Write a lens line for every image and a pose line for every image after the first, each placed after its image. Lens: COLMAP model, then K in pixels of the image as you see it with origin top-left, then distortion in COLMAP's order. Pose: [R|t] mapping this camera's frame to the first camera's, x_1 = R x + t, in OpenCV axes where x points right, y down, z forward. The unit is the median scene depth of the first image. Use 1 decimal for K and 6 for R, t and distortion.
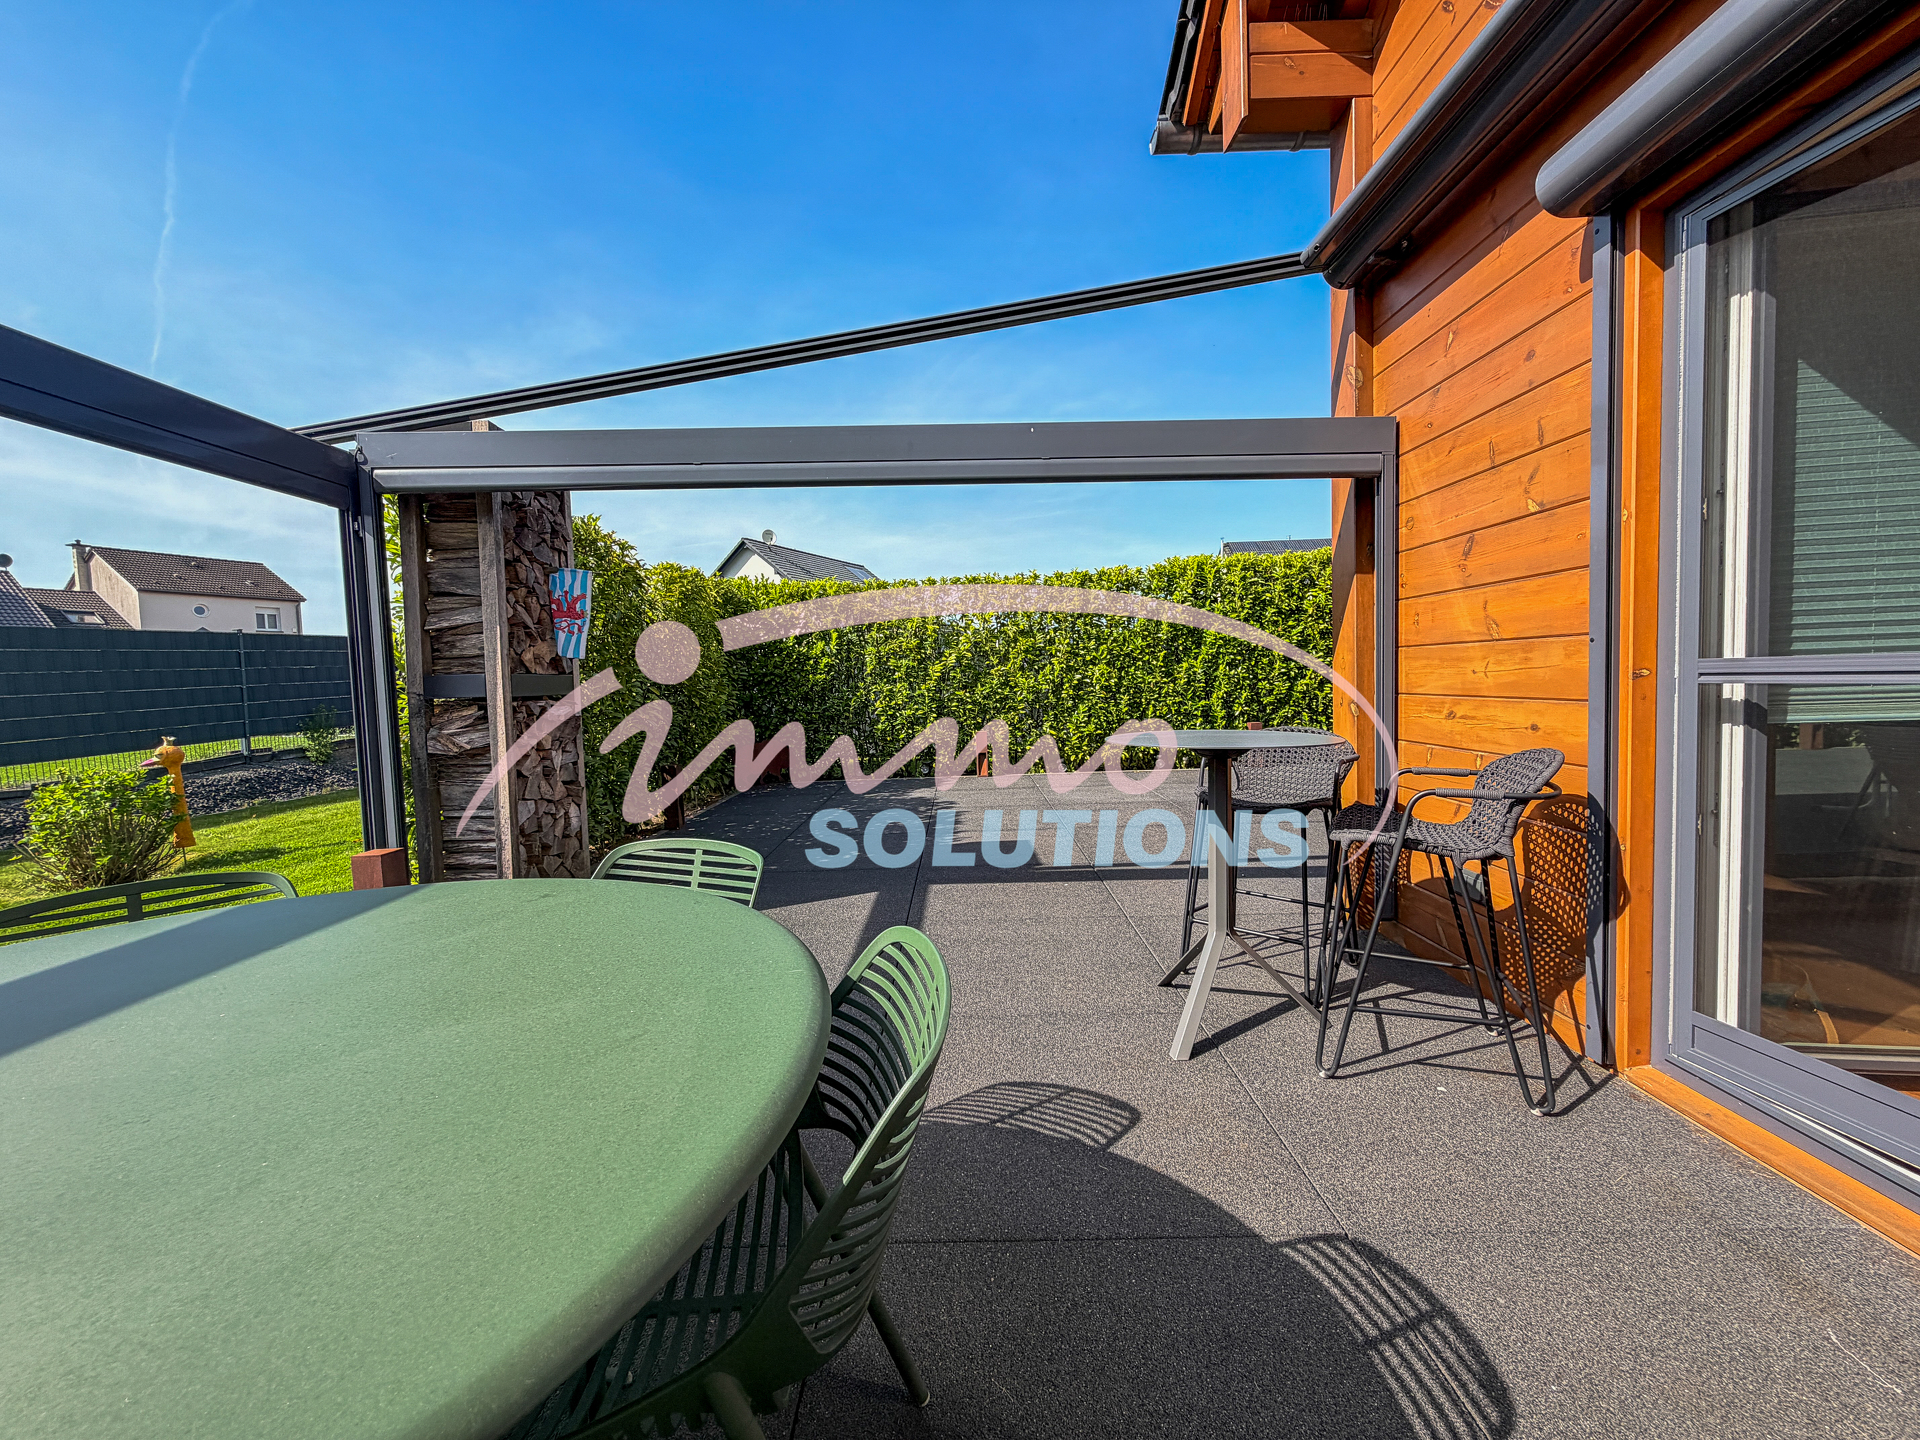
lens RADIAL K [[765.3, 0, 961.3], [0, 765.3, 722.0], [0, 0, 1]] dist [0.003719, 0.000123]
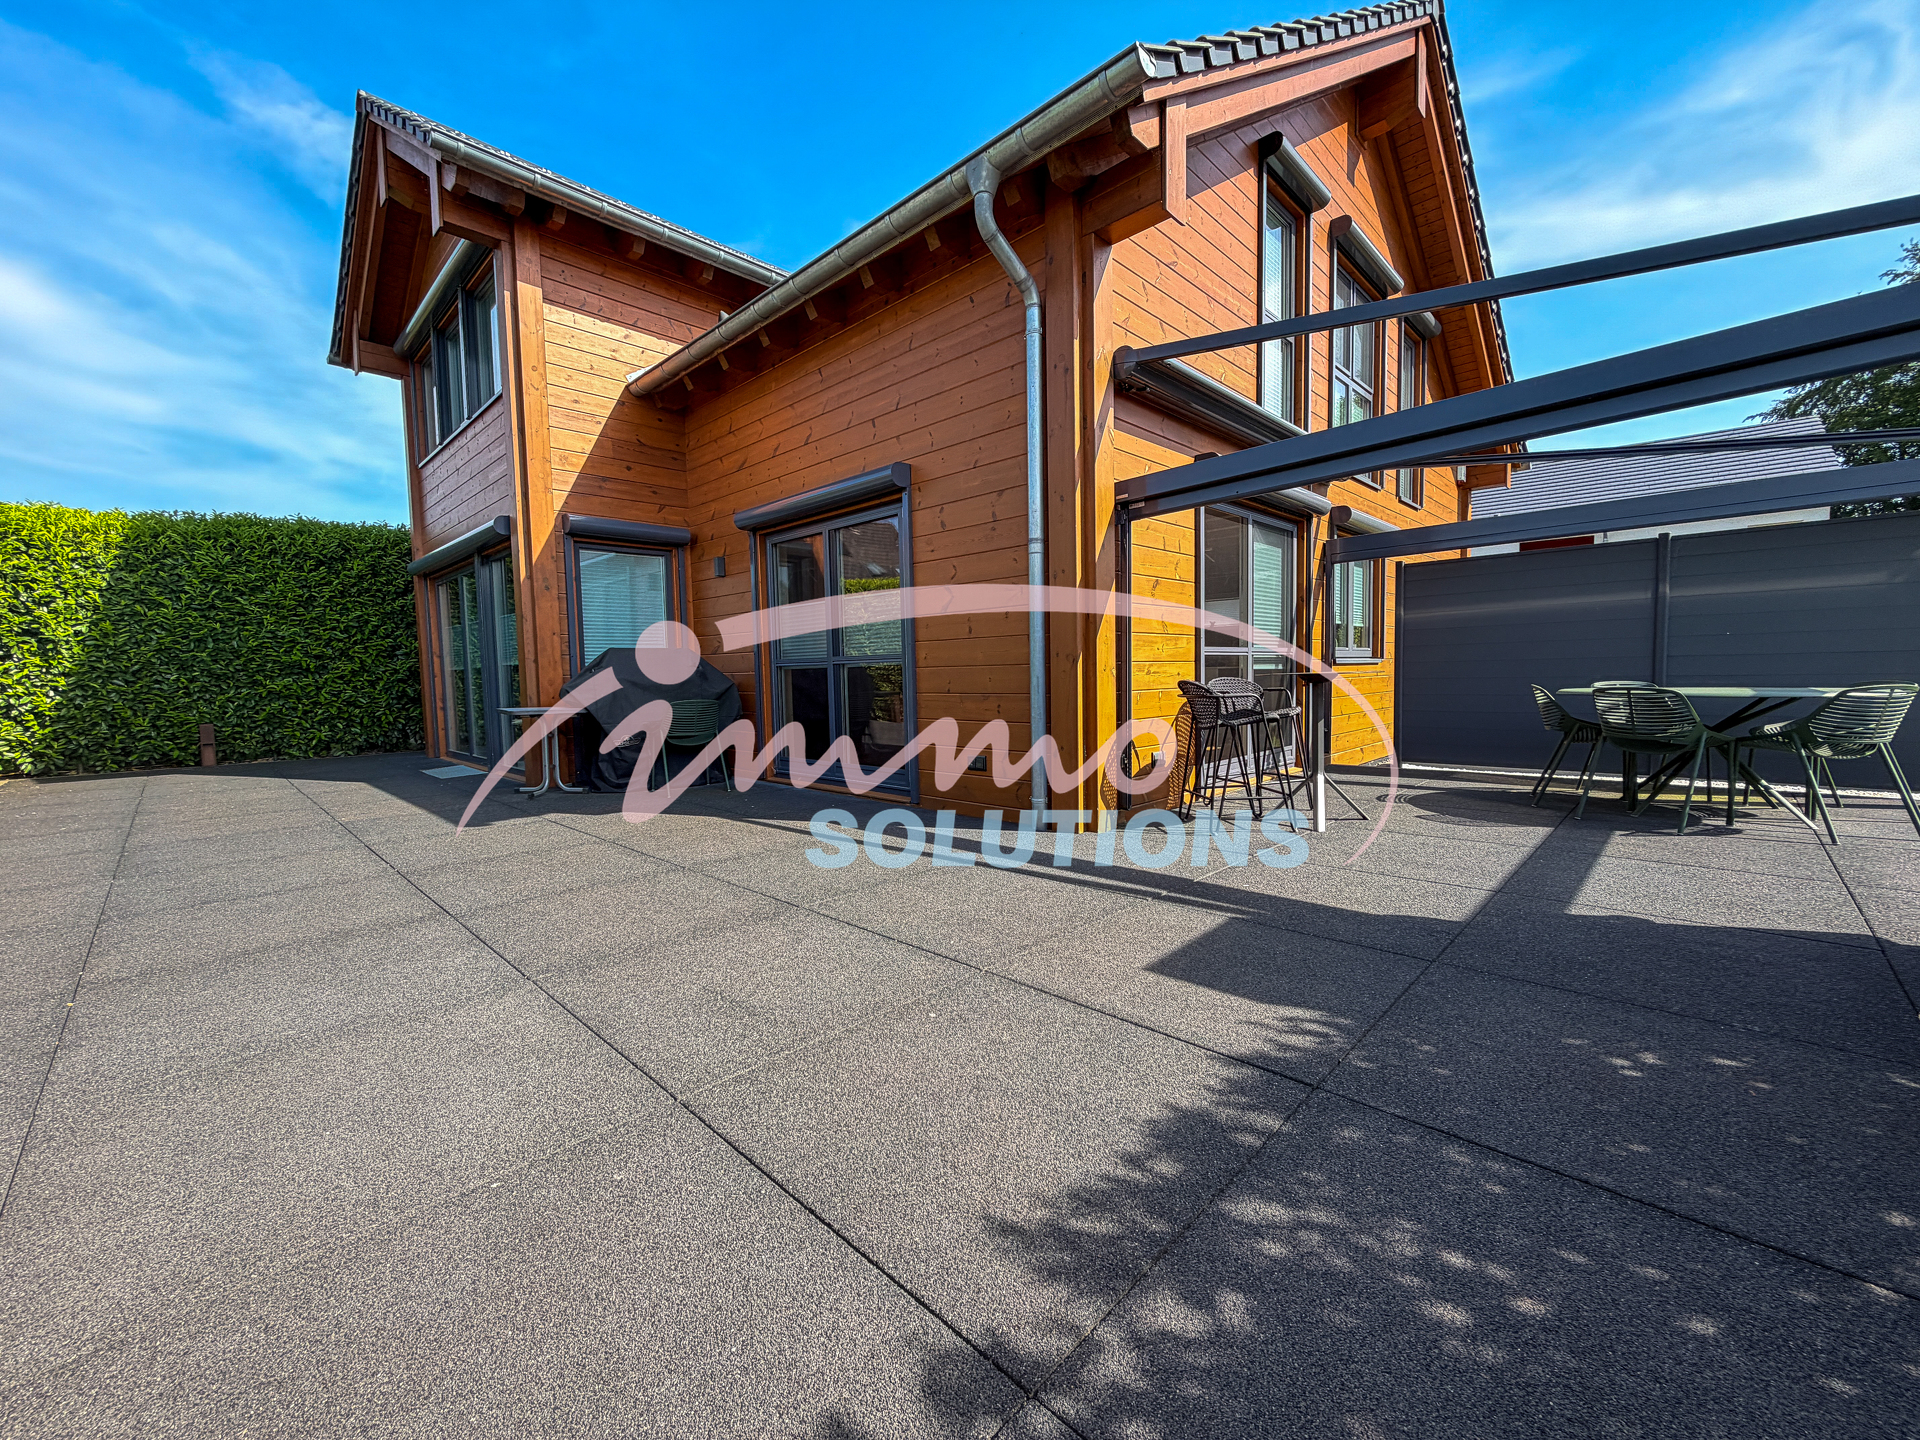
lens RADIAL K [[765.3, 0, 963.8], [0, 765.3, 718.3], [0, 0, 1]] dist [0.003719, 0.000123]
pose [[-0.718835, 0.004877, 0.695164, -0.324794], [0.082967, 0.993430, 0.078822, -0.083909], [-0.690212, 0.114336, -0.714517, 2.721357]]
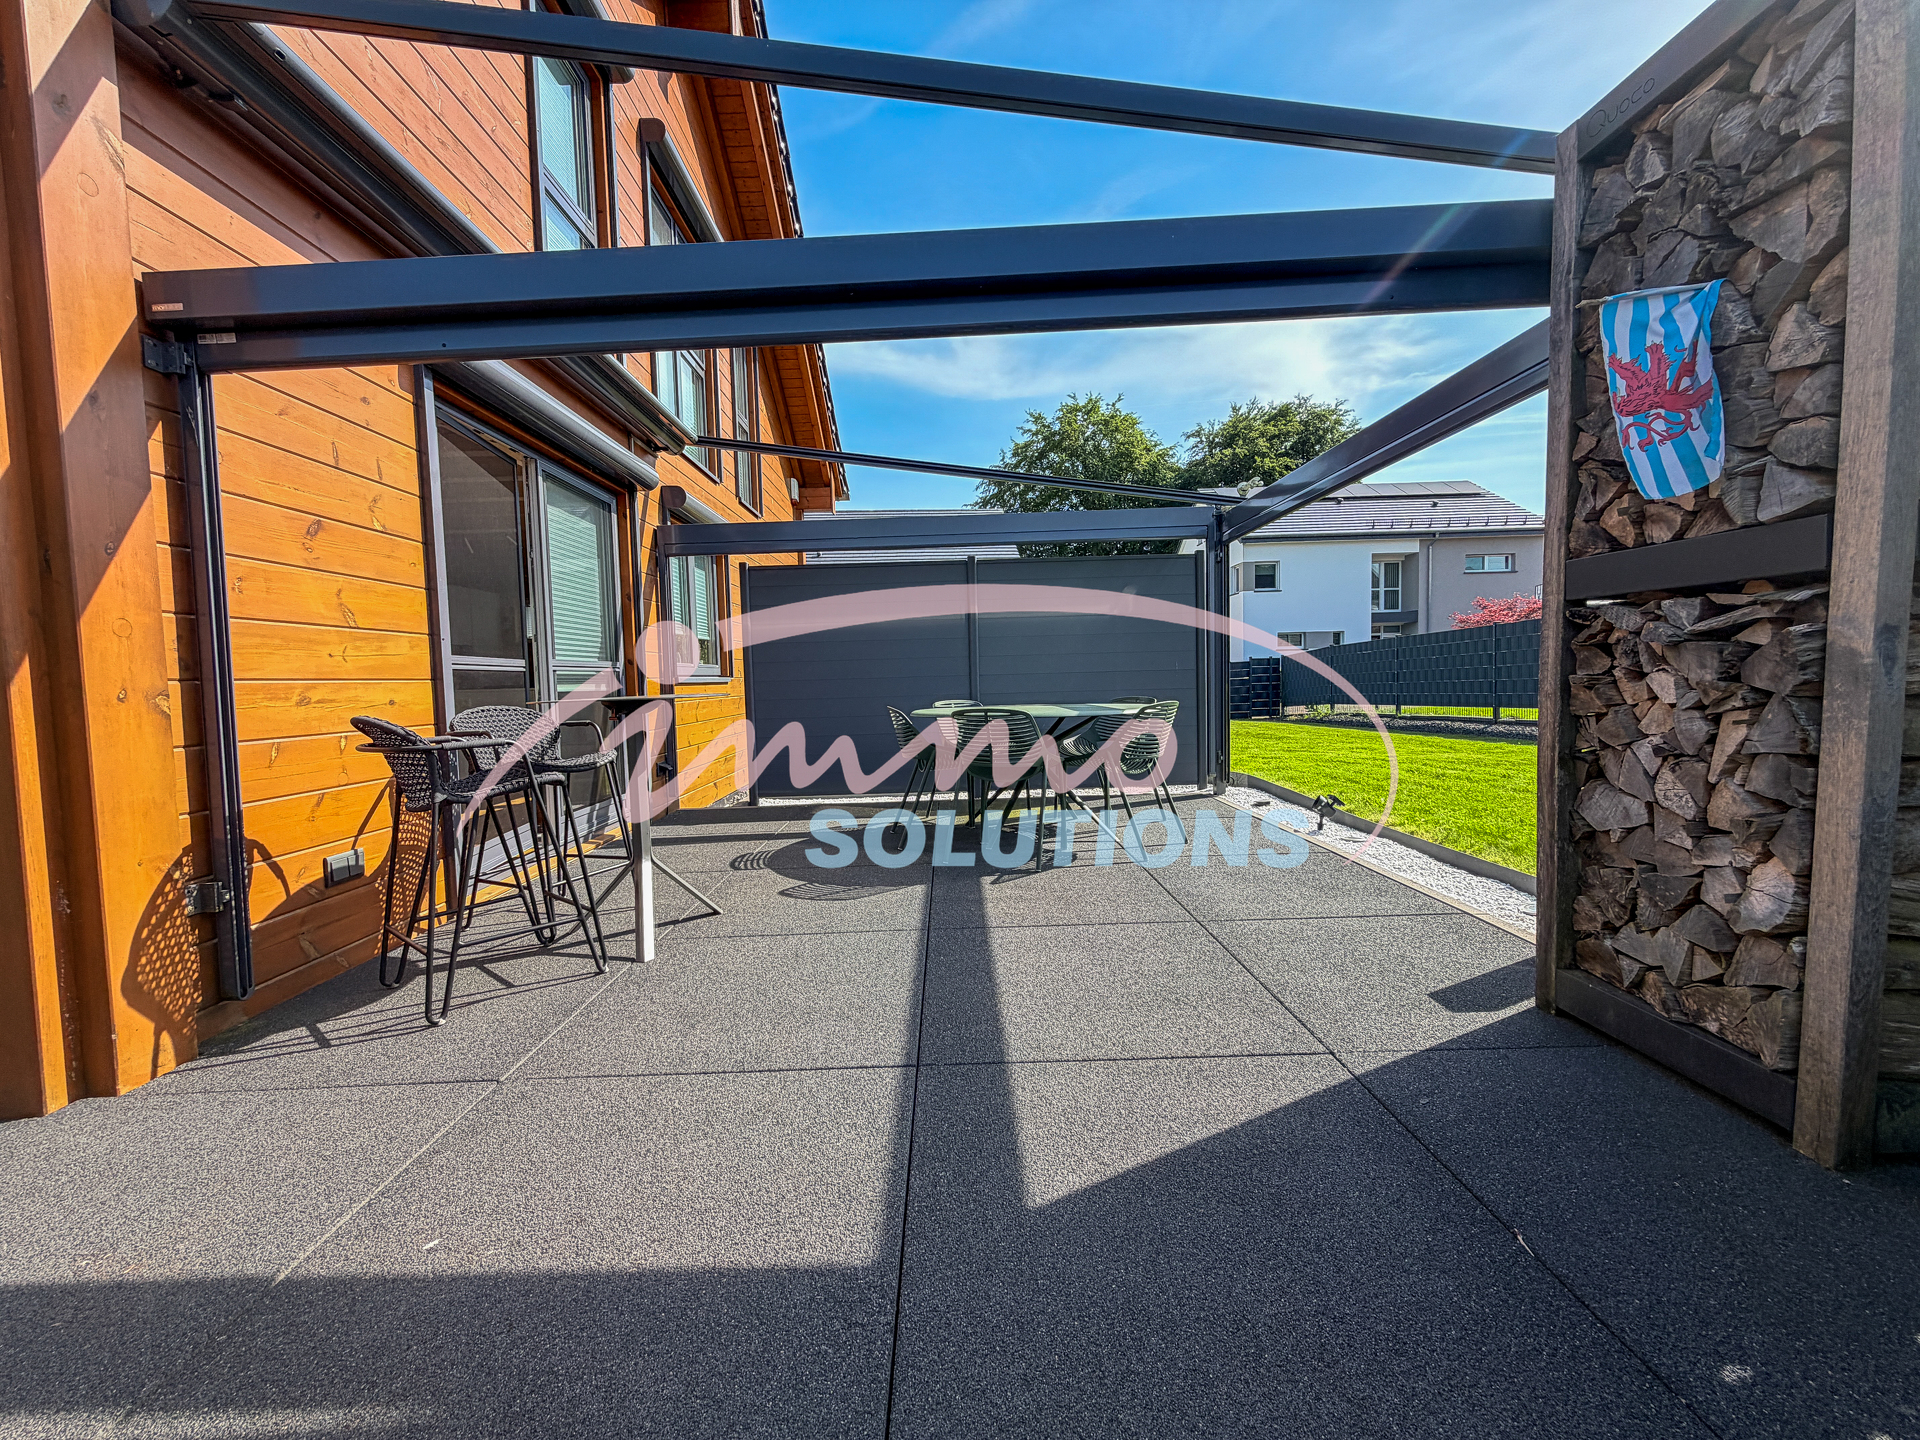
lens RADIAL K [[765.3, 0, 952.8], [0, 765.3, 717.0], [0, 0, 1]] dist [0.003719, 0.000123]
pose [[-0.998248, 0.058882, -0.005874, -0.139225], [0.057884, 0.992272, 0.109750, -0.047926], [0.012291, 0.109218, -0.993942, 2.003388]]
